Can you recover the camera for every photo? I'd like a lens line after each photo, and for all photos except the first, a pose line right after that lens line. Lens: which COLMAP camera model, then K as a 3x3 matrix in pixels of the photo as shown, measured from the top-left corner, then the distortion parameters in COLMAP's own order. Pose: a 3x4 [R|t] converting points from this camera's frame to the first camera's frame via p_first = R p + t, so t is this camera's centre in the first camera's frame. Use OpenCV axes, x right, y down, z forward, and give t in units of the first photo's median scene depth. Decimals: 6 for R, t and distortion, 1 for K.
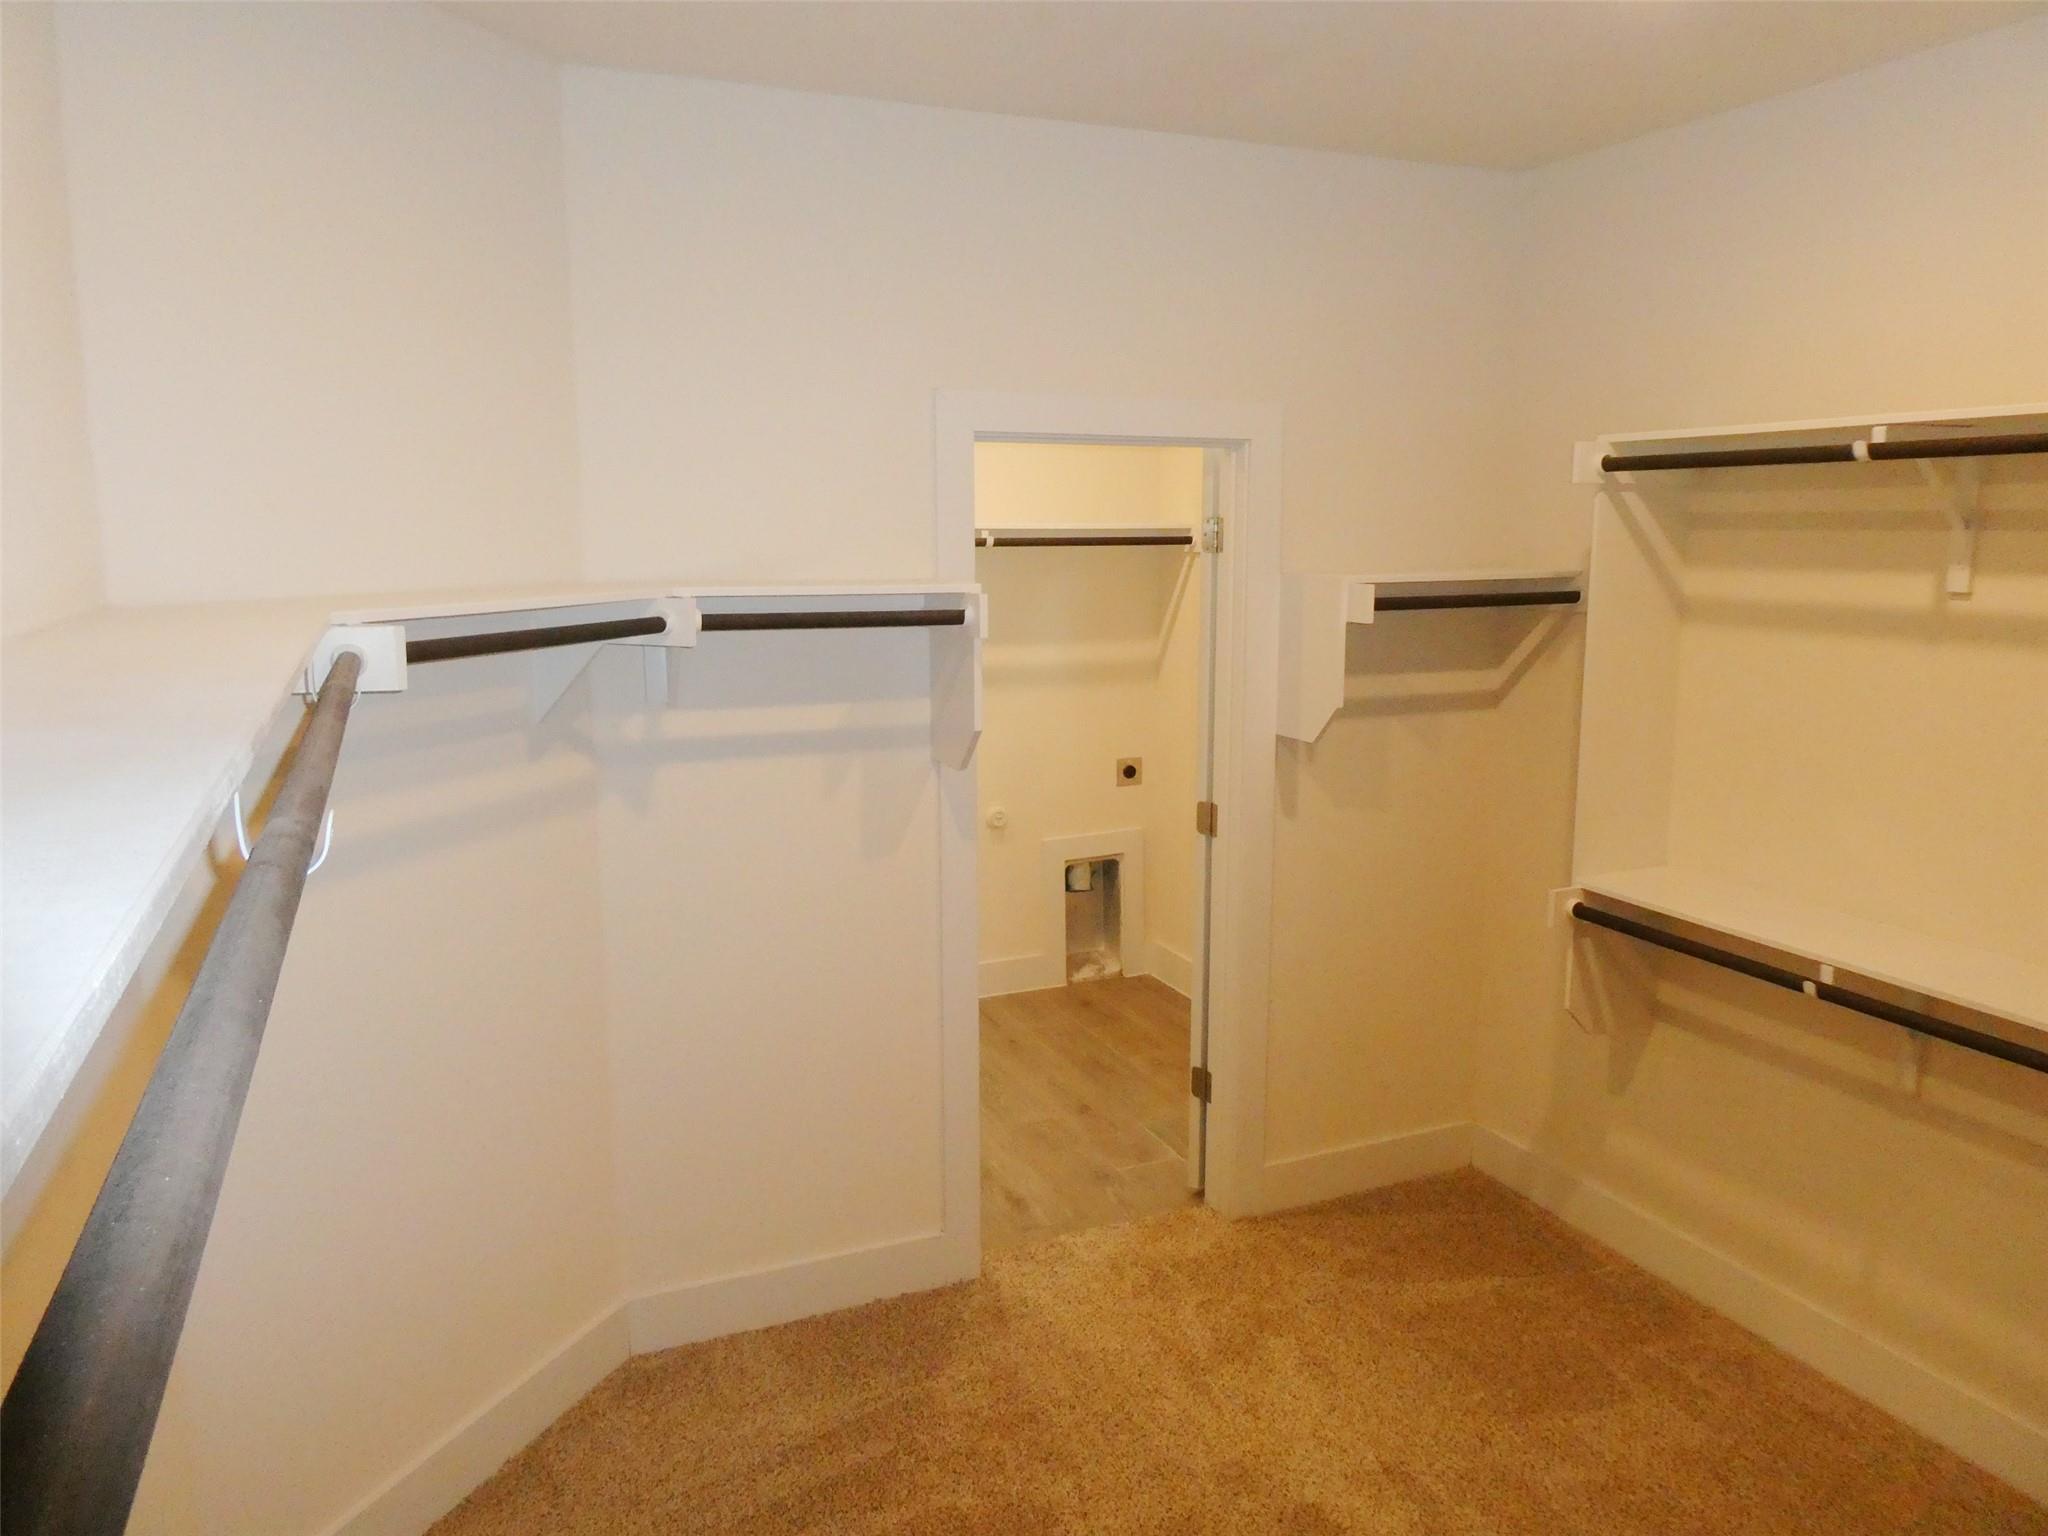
lens RADIAL K [[1449.9, 0, 1025.3], [0, 1449.9, 769.7], [0, 0, 1]] dist [0.004530, -0.002542]
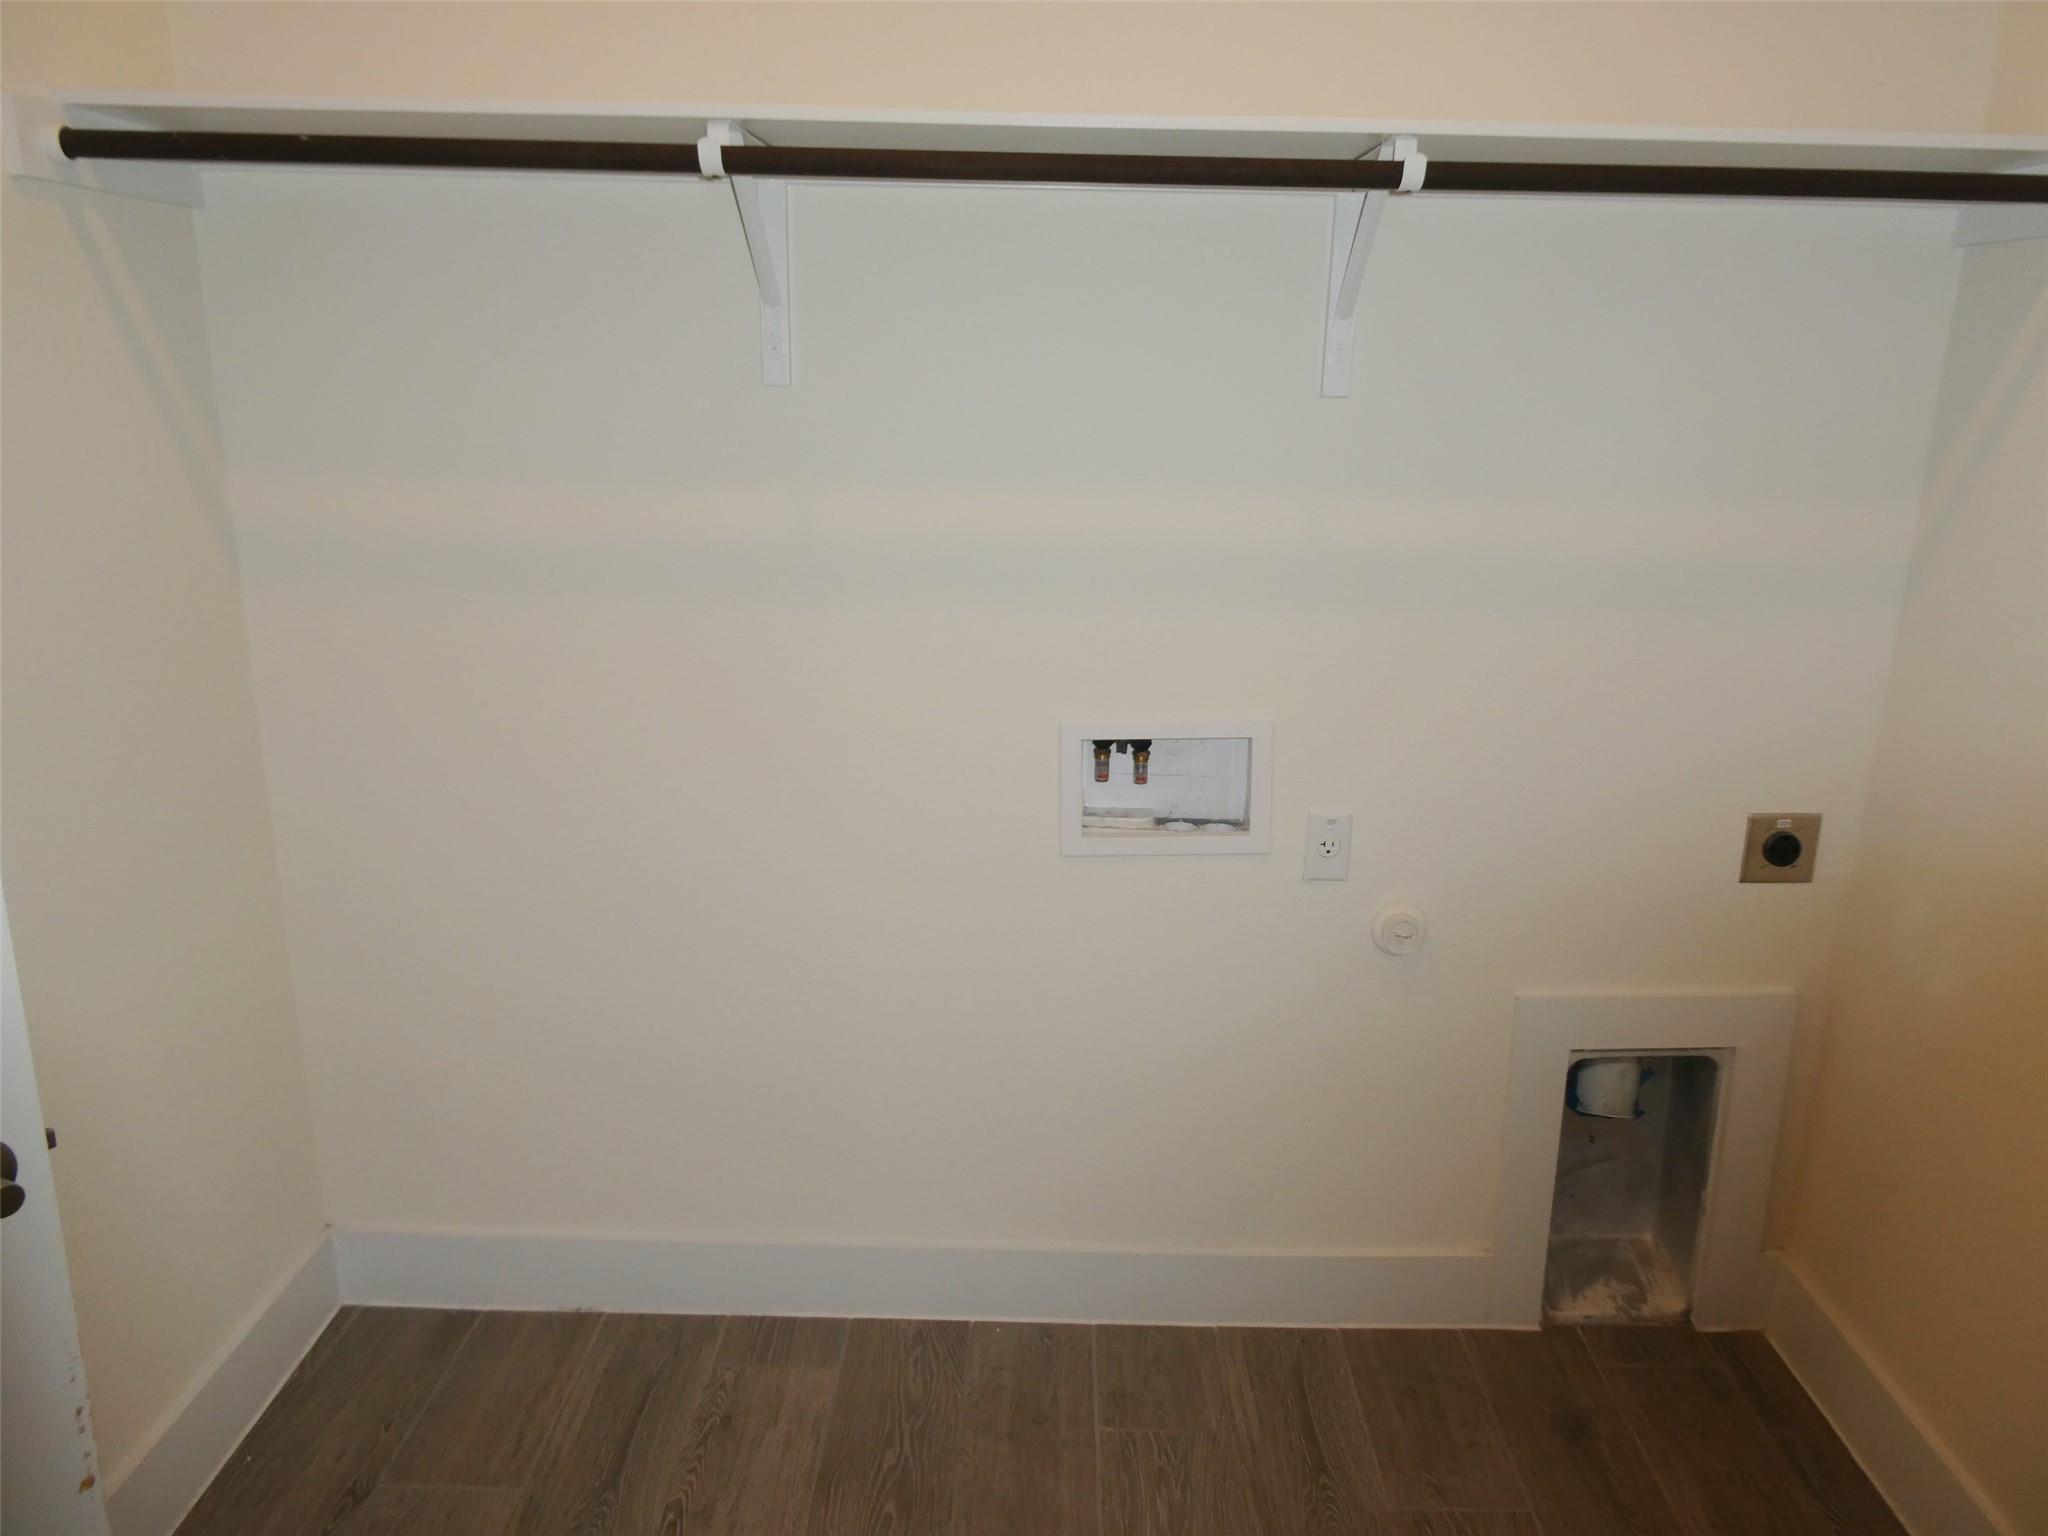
lens RADIAL K [[1449.9, 0, 1021.8], [0, 1449.9, 761.8], [0, 0, 1]] dist [0.004530, -0.002542]
pose [[0.918465, 0.121888, -0.376253, 0.028774], [-0.080872, 0.989105, 0.123010, -0.051608], [0.387147, -0.082552, 0.918315, 0.568095]]
